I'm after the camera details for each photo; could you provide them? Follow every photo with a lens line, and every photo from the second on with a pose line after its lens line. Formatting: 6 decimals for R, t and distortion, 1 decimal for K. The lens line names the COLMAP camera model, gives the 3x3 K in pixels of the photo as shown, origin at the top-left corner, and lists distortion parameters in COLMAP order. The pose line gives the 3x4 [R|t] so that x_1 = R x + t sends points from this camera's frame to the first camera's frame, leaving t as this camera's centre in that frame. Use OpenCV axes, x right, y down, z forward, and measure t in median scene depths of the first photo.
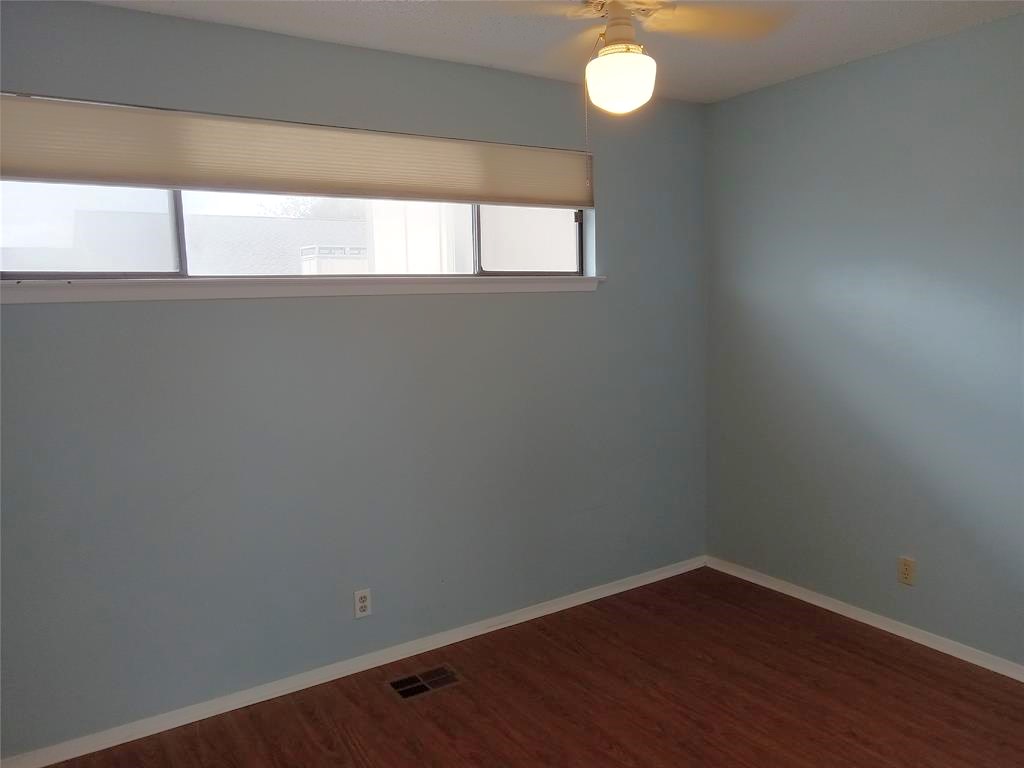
lens RADIAL K [[748.7, 0, 512.4], [0, 748.7, 385.5], [0, 0, 1]] dist [0.003707, 0.000045]
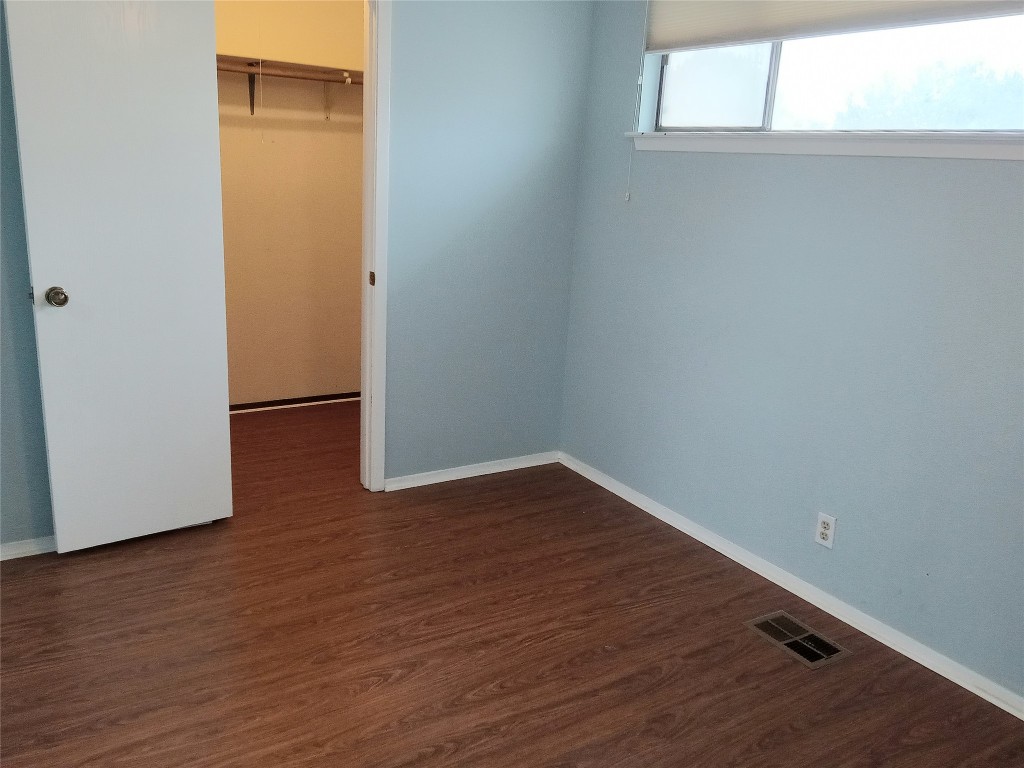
lens RADIAL K [[819.5, 0, 511.8], [0, 819.5, 382.1], [0, 0, 1]] dist [0.002965, 0.003354]
pose [[-0.002748, 0.293265, -0.956027, 0.713656], [-0.160533, 0.943502, 0.289884, -0.088966], [0.987027, 0.154270, 0.044486, 0.648525]]
